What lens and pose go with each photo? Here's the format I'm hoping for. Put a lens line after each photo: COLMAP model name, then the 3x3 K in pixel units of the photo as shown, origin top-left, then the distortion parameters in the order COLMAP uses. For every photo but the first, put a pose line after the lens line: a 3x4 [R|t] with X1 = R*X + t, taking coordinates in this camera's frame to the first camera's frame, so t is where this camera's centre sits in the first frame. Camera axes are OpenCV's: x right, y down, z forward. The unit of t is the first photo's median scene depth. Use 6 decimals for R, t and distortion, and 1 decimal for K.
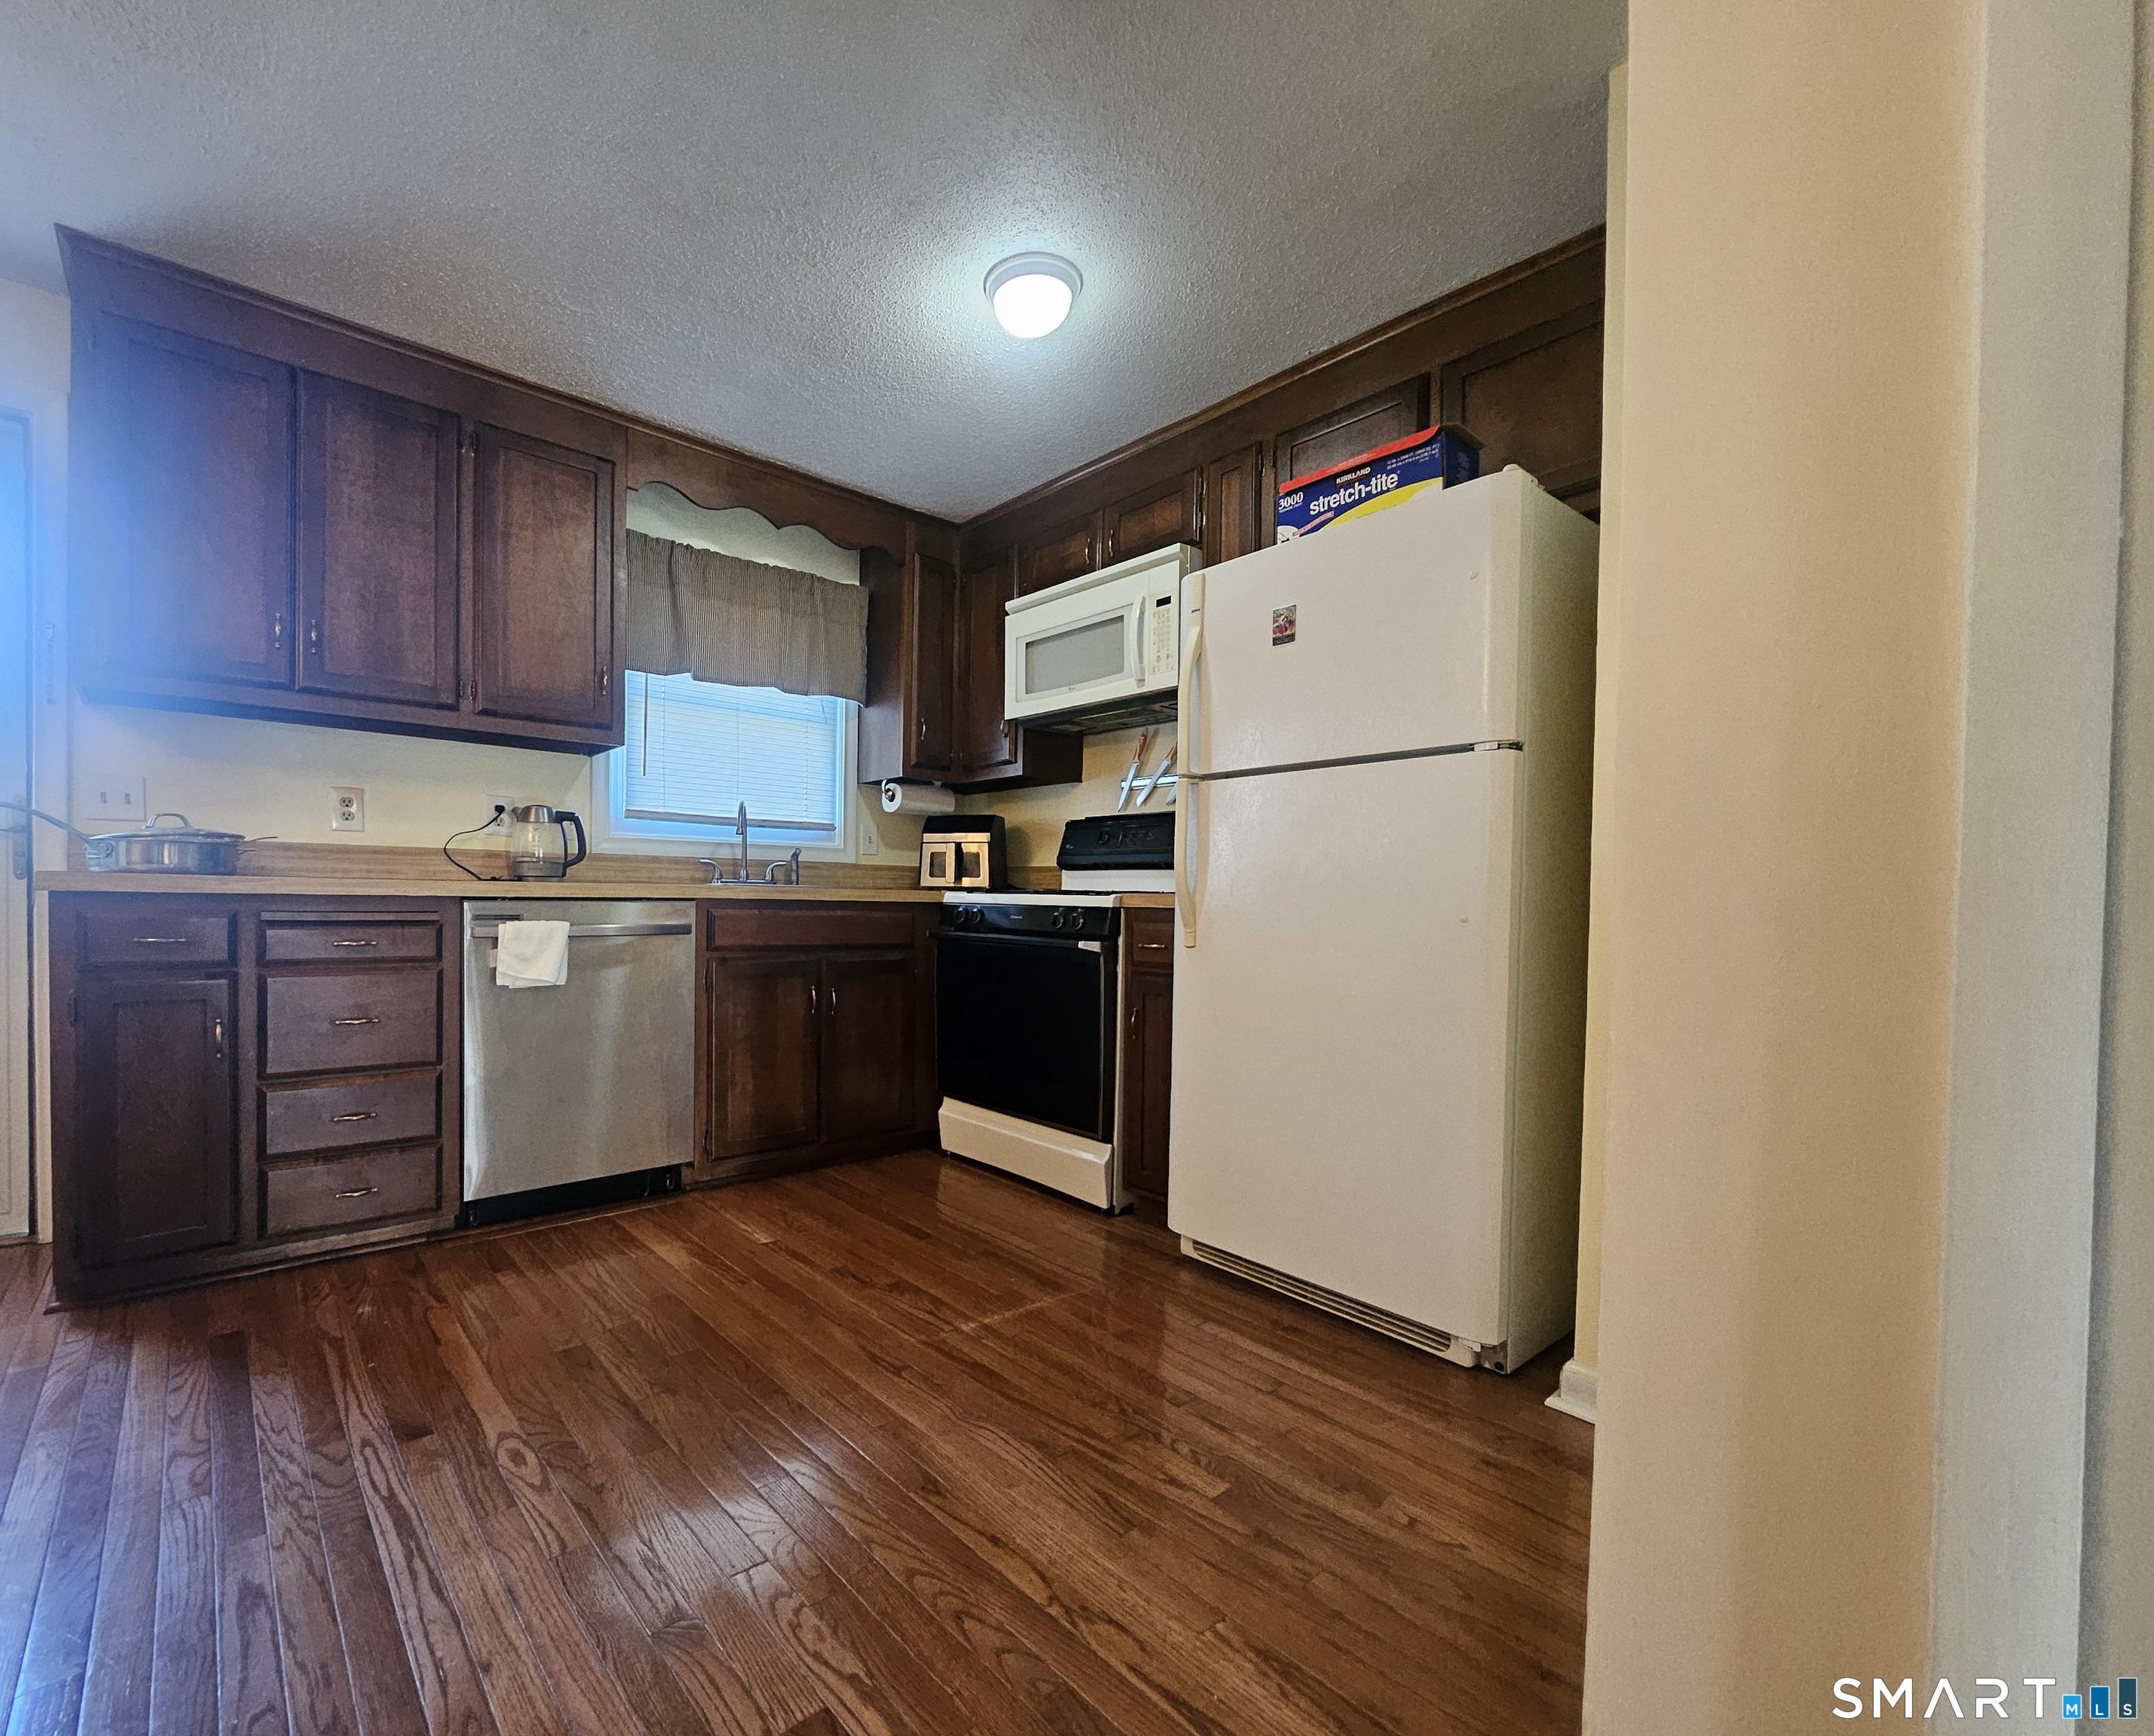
lens RADIAL K [[945.0, 0, 975.0], [0, 945.0, 917.8], [0, 0, 1]] dist [-0.004249, -0.000311]
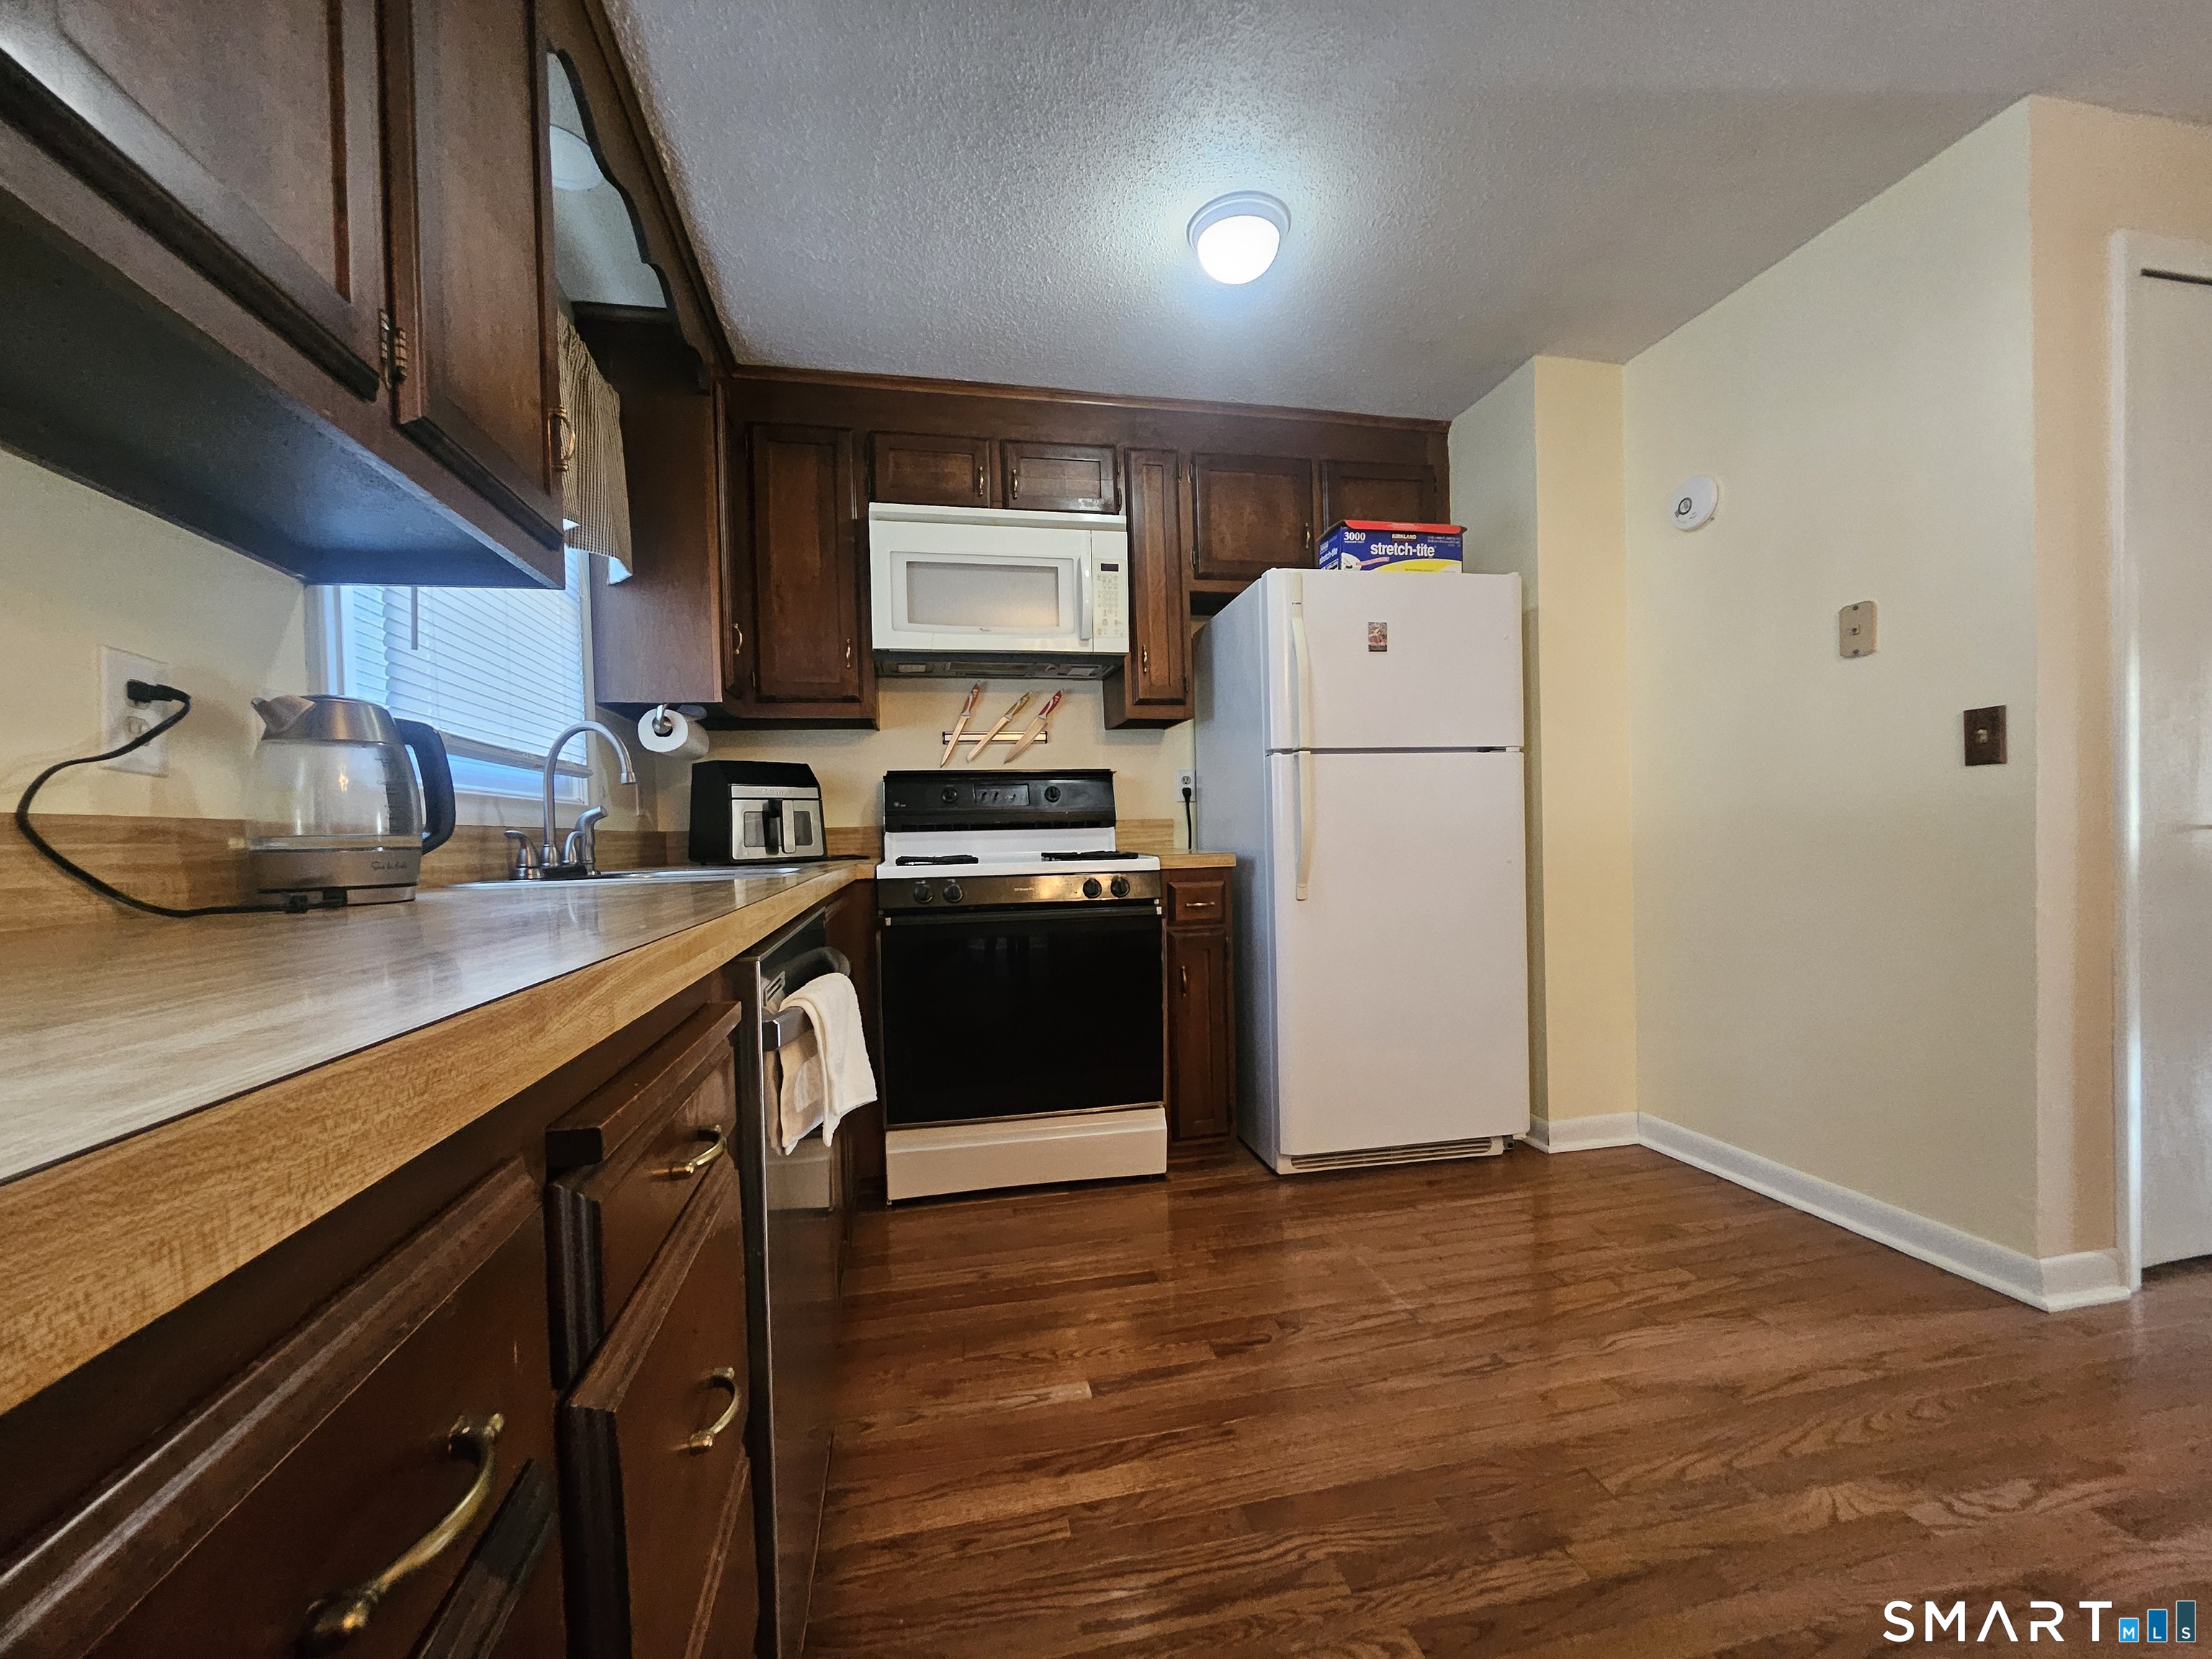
lens RADIAL K [[867.9, 0, 1095.1], [0, 867.9, 847.5], [0, 0, 1]] dist [-0.001997, 0.000633]
pose [[0.462574, -0.041448, 0.885611, -0.797667], [0.053729, 0.998381, 0.018662, -0.063125], [-0.884951, 0.038950, 0.464052, 0.723938]]
